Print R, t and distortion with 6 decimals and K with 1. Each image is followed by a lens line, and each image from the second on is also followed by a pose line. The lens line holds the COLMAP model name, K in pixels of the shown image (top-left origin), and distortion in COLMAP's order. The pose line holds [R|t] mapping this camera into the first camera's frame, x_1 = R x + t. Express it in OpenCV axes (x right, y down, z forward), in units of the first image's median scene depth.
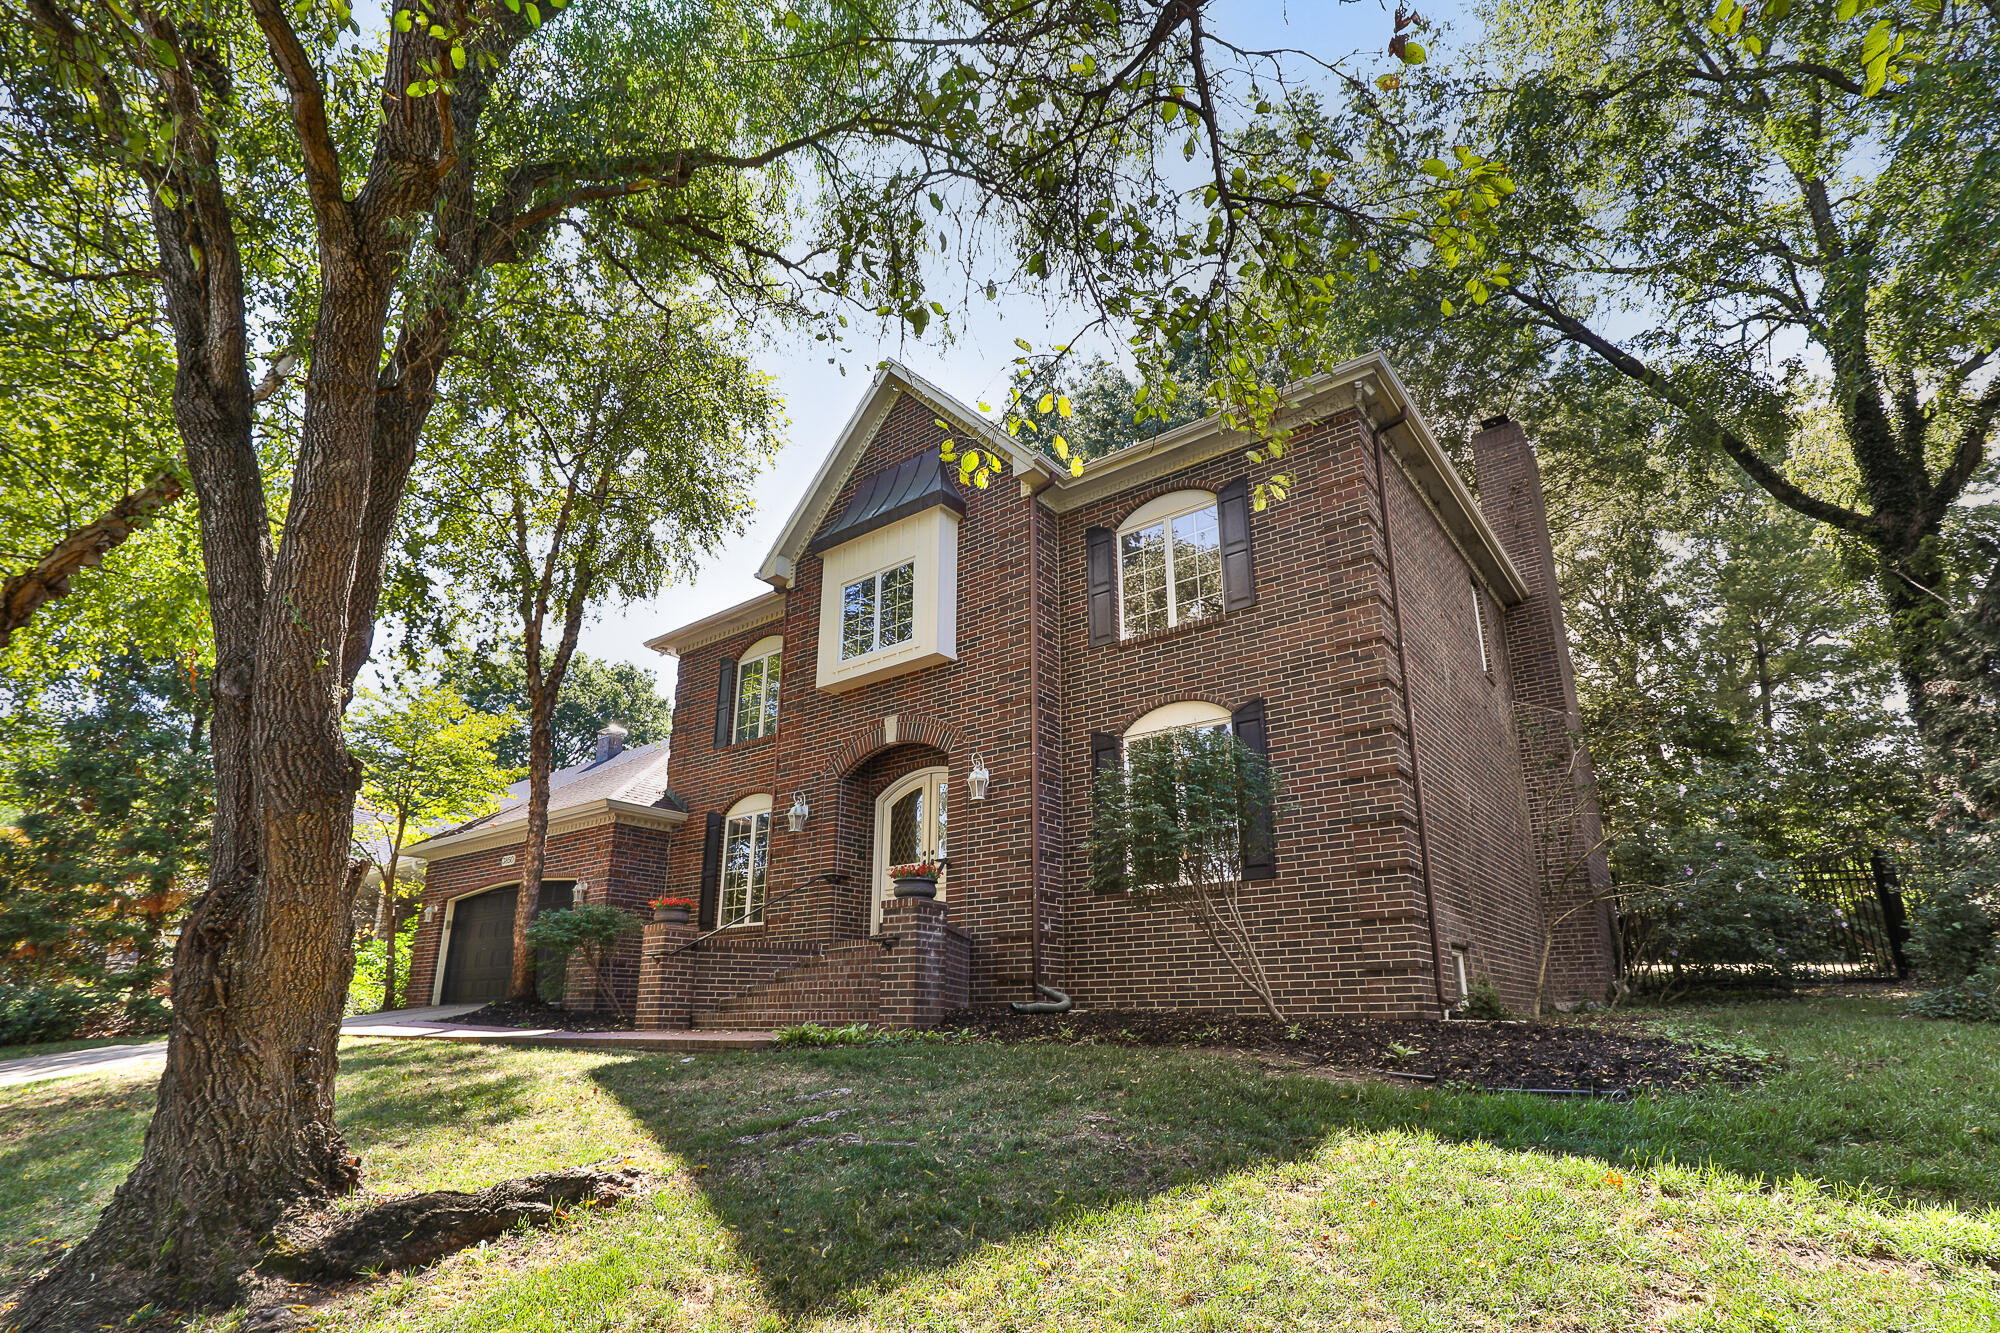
lens RADIAL K [[958.4, 0, 998.0], [0, 958.4, 725.3], [0, 0, 1]] dist [-0.029374, 0.000266]
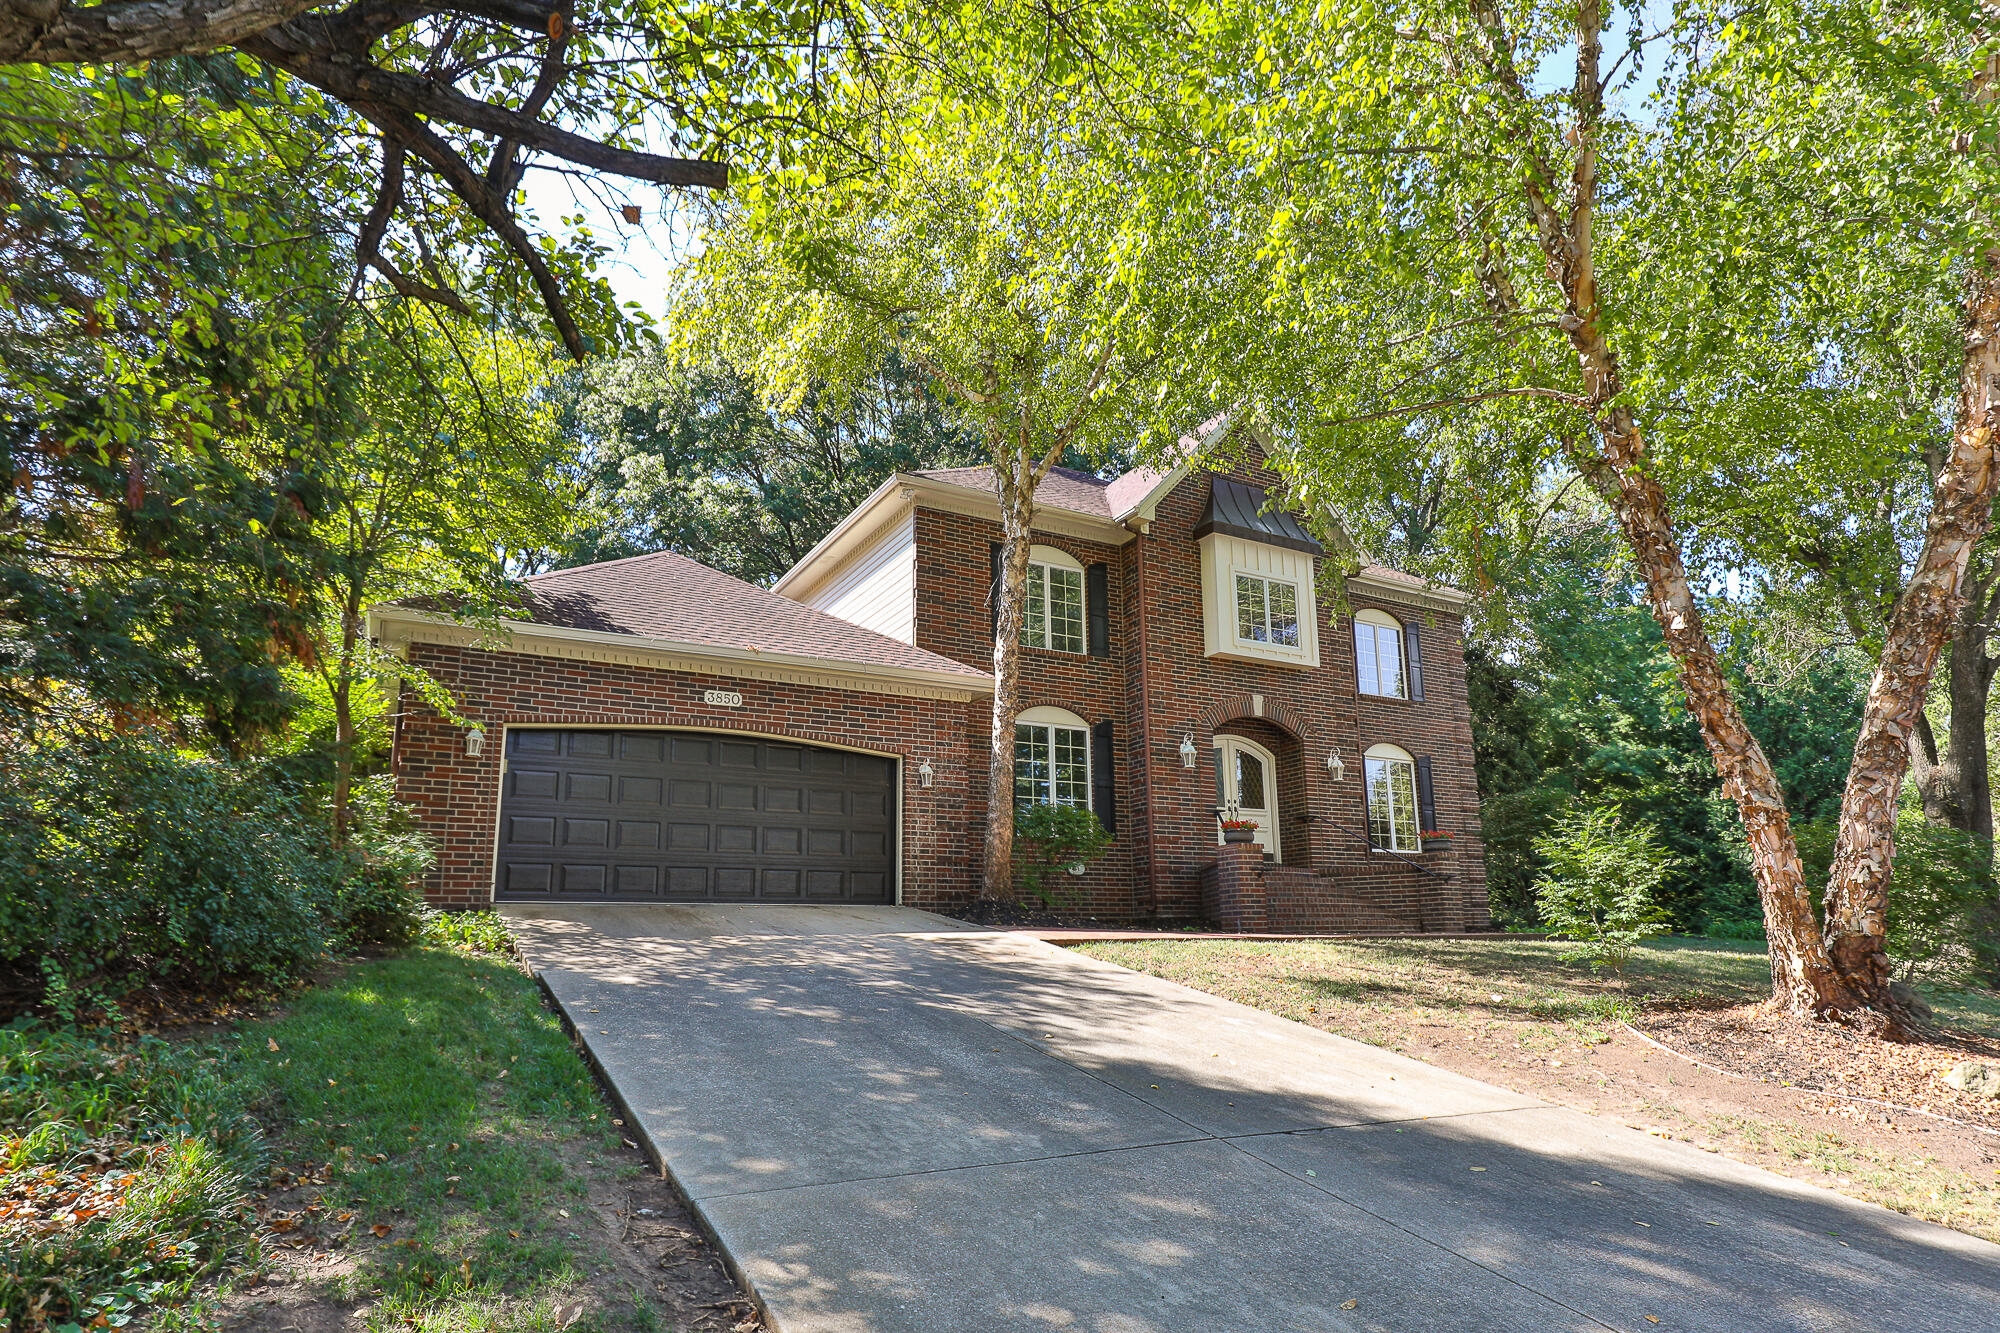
lens RADIAL K [[1053.8, 0, 1001.8], [0, 1053.8, 720.8], [0, 0, 1]] dist [-0.001677, -0.000054]
pose [[0.388431, 0.185445, 0.902625, -1.556346], [-0.259955, 0.961807, -0.085736, 0.240645], [-0.884050, -0.201339, 0.421803, 0.724019]]
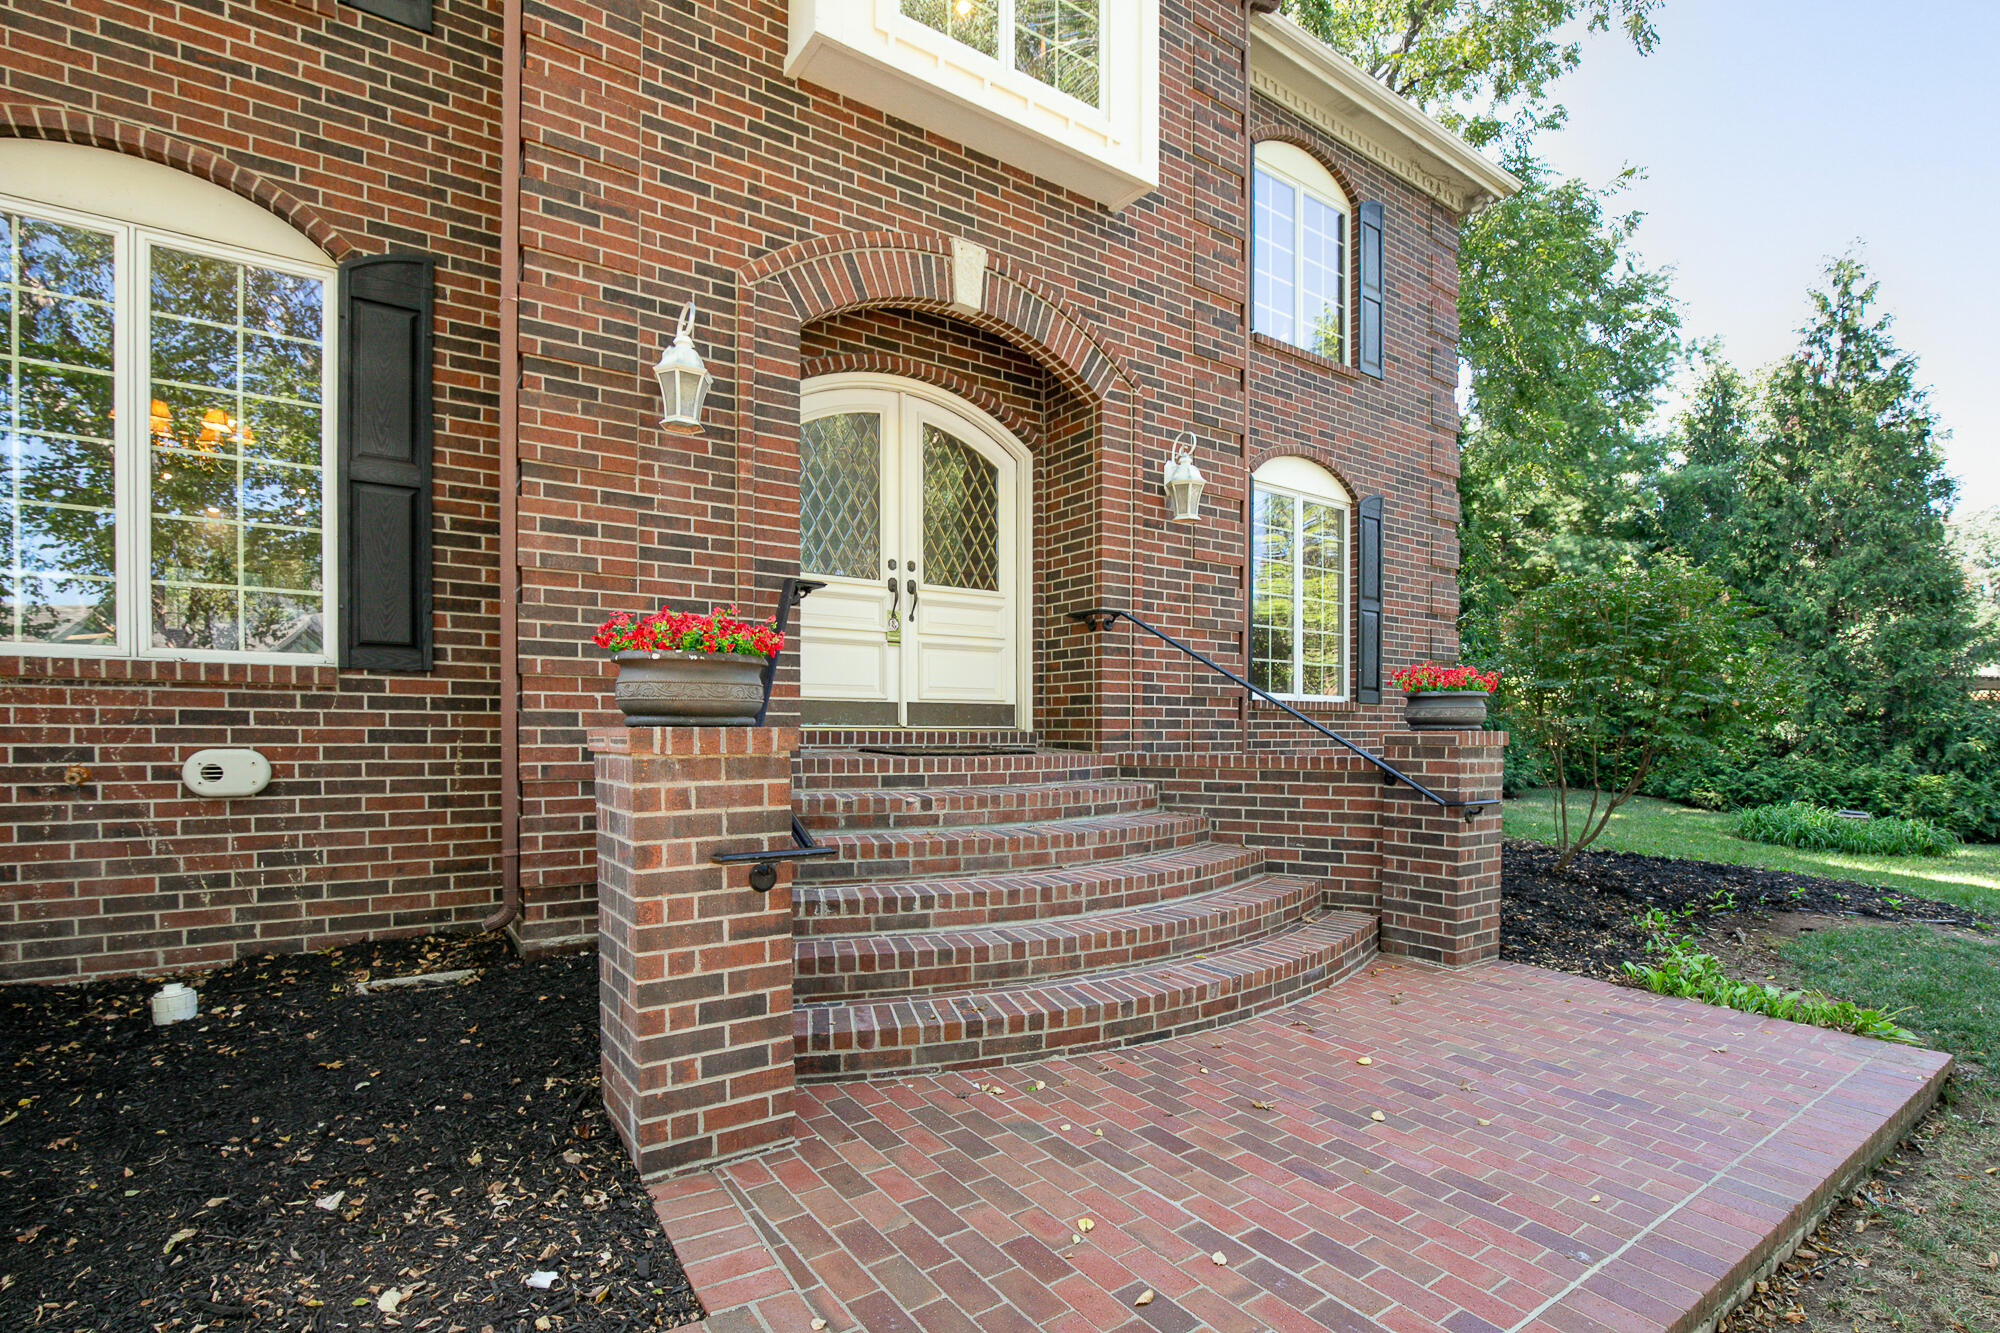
lens RADIAL K [[958.4, 0, 998.0], [0, 958.4, 725.3], [0, 0, 1]] dist [-0.029374, 0.000266]
pose [[0.287869, 0.004690, 0.957658, -0.530914], [-0.288750, 0.953876, 0.082126, 0.162183], [-0.913102, -0.300166, 0.275945, 0.832461]]
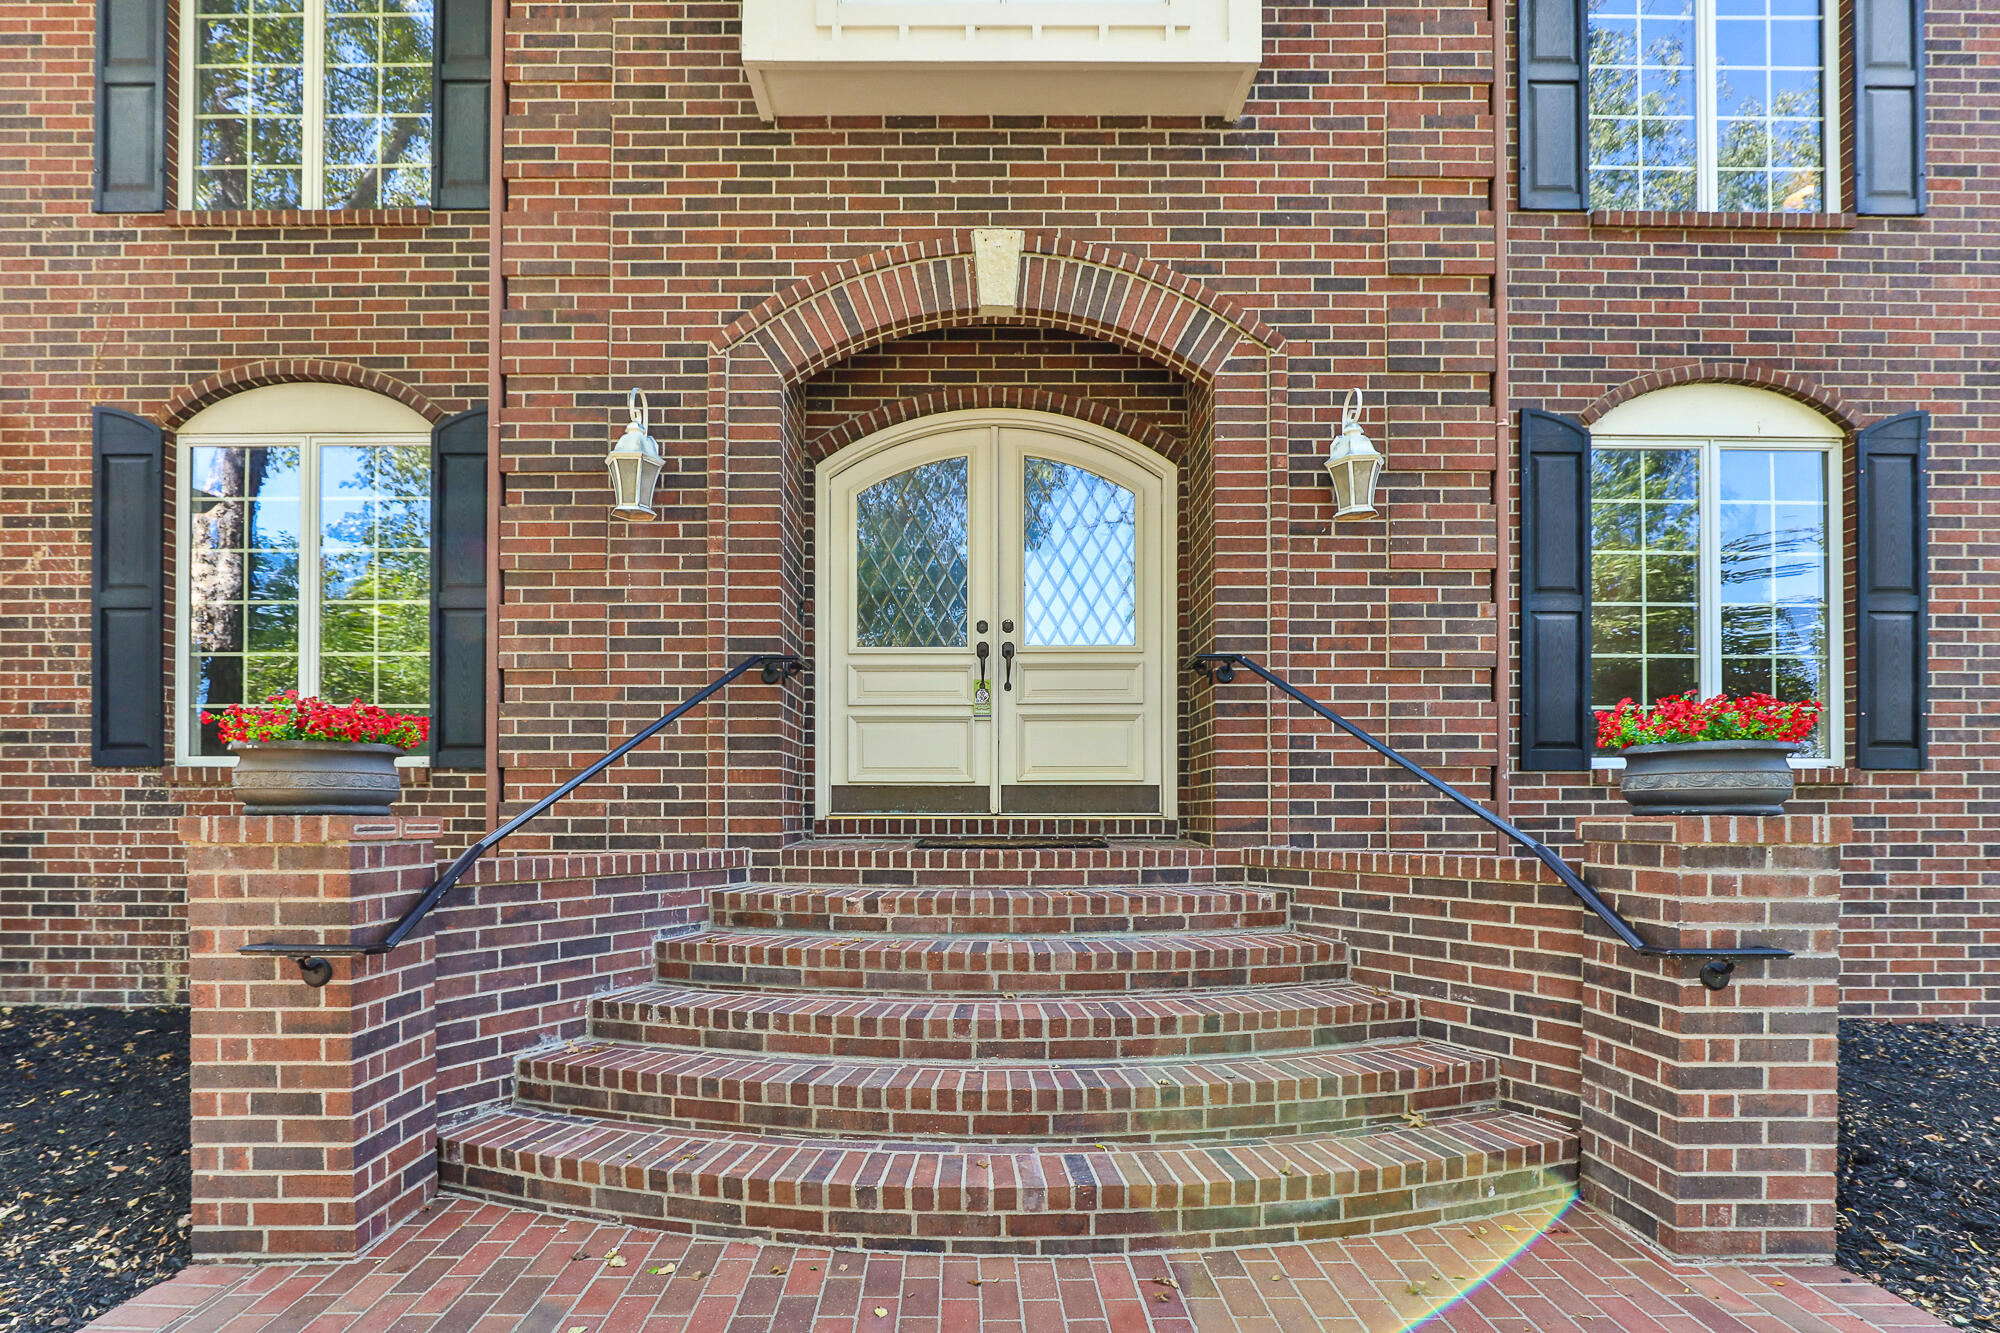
lens RADIAL K [[998.6, 0, 995.1], [0, 998.6, 796.1], [0, 0, 1]] dist [-0.015922, 0.002031]
pose [[0.787491, 0.012064, 0.616208, -0.348141], [-0.182451, 0.959559, 0.214380, 0.116420], [-0.588702, -0.281250, 0.757845, 0.684636]]
